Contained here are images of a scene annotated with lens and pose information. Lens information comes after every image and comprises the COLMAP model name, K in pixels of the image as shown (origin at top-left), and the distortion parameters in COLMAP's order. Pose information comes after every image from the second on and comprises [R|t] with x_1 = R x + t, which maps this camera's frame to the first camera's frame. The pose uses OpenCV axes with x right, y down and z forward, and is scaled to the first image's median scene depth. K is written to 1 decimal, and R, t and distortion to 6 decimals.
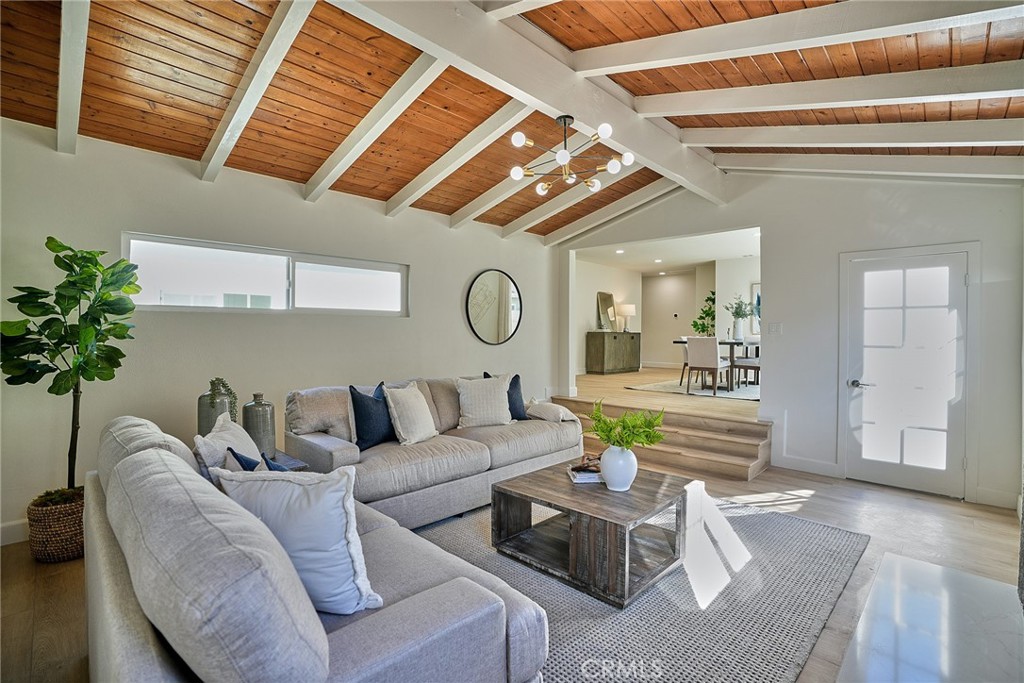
lens RADIAL K [[477.1, 0, 504.6], [0, 477.1, 339.7], [0, 0, 1]] dist [-0.062012, 0.023465]
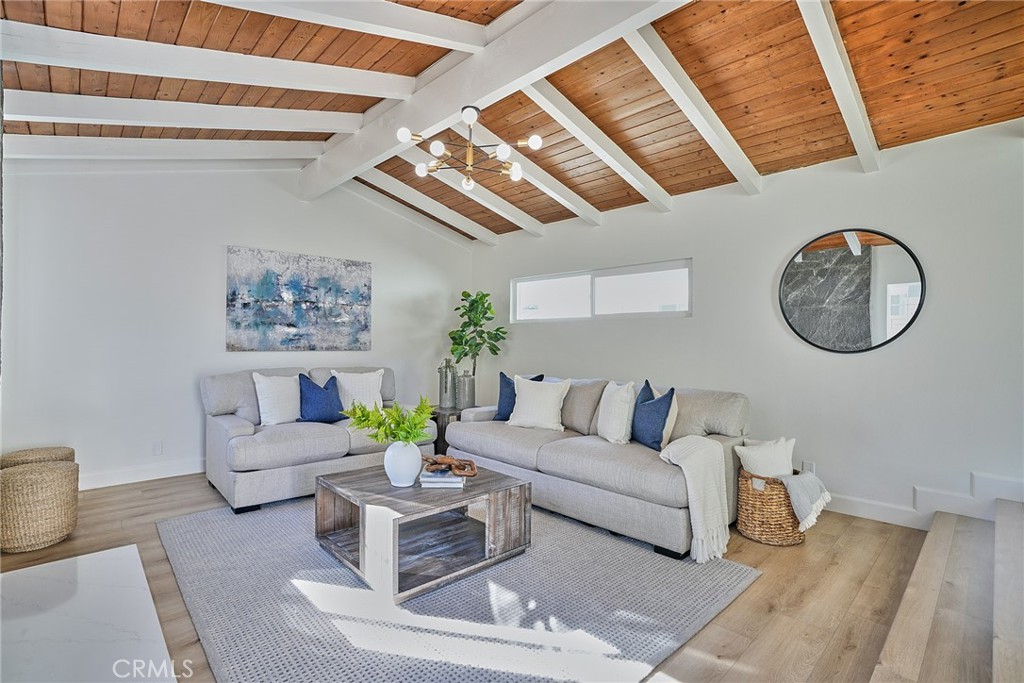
lens RADIAL K [[477.1, 0, 504.3], [0, 477.1, 333.5], [0, 0, 1]] dist [-0.062012, 0.023465]
pose [[-0.038633, -0.021850, -0.999015, 1.169336], [-0.022032, 0.999536, -0.021010, 0.016544], [0.999011, 0.021199, -0.039096, 1.189090]]
